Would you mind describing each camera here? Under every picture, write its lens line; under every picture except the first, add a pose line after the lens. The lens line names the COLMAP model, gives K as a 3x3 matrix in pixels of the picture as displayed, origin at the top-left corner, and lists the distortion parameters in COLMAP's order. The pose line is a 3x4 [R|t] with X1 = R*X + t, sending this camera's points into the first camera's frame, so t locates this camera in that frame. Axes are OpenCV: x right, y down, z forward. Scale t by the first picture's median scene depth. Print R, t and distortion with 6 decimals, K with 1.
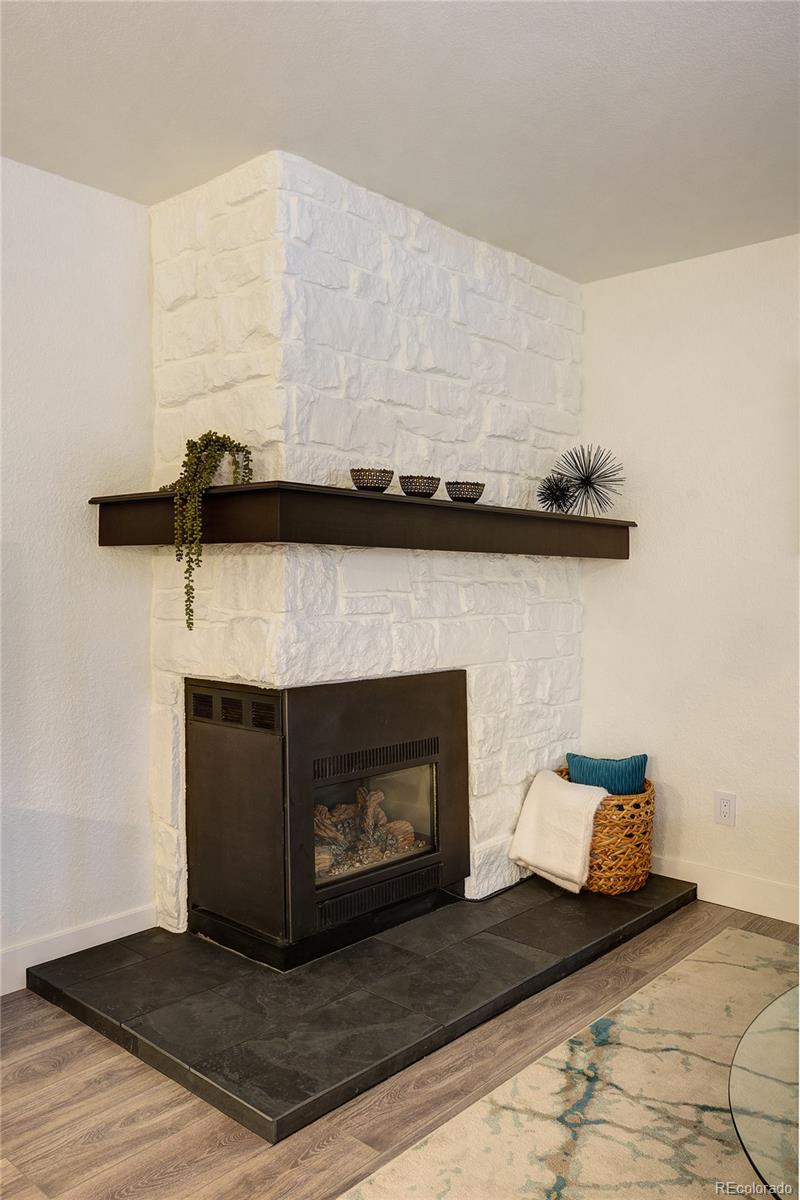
lens RADIAL K [[837.7, 0, 401.2], [0, 837.7, 594.4], [0, 0, 1]] dist [-0.002879, -0.000091]
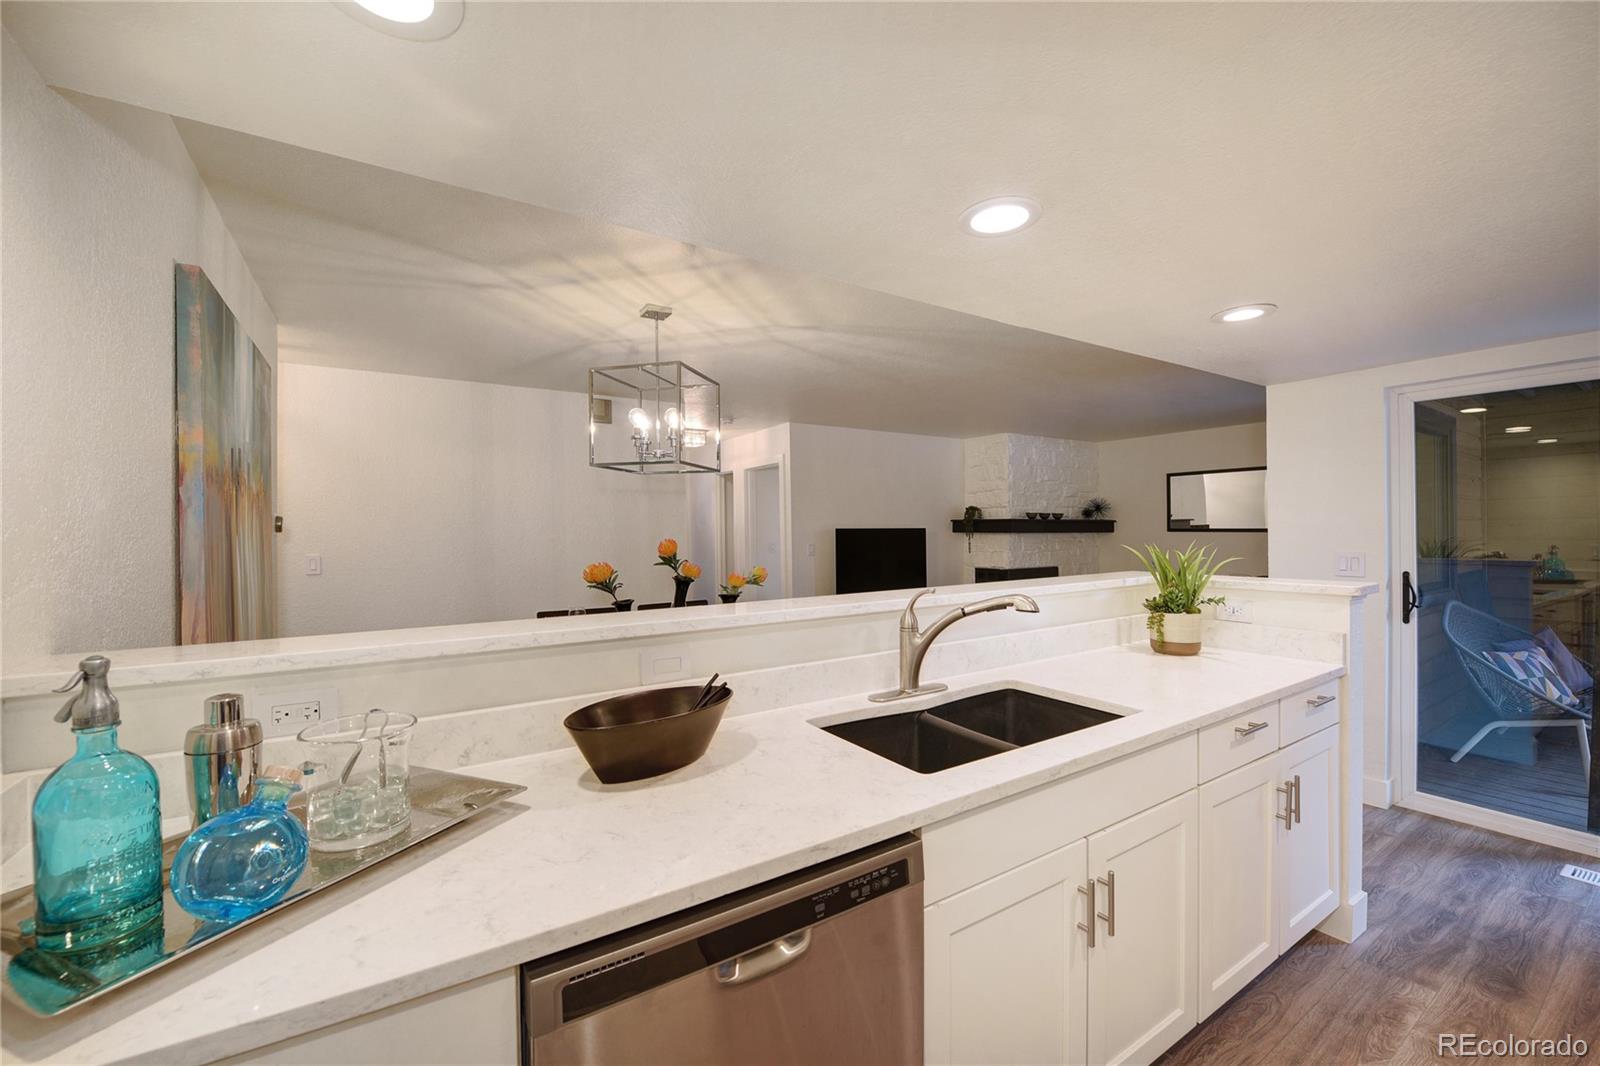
lens RADIAL K [[648.6, 0, 794.6], [0, 648.6, 549.6], [0, 0, 1]] dist [-0.022413, -0.000474]
pose [[0.953073, -0.010192, -0.302569, -0.152600], [0.010652, 0.999943, -0.000132, 0.009812], [0.302553, -0.003097, 0.953128, -1.879153]]
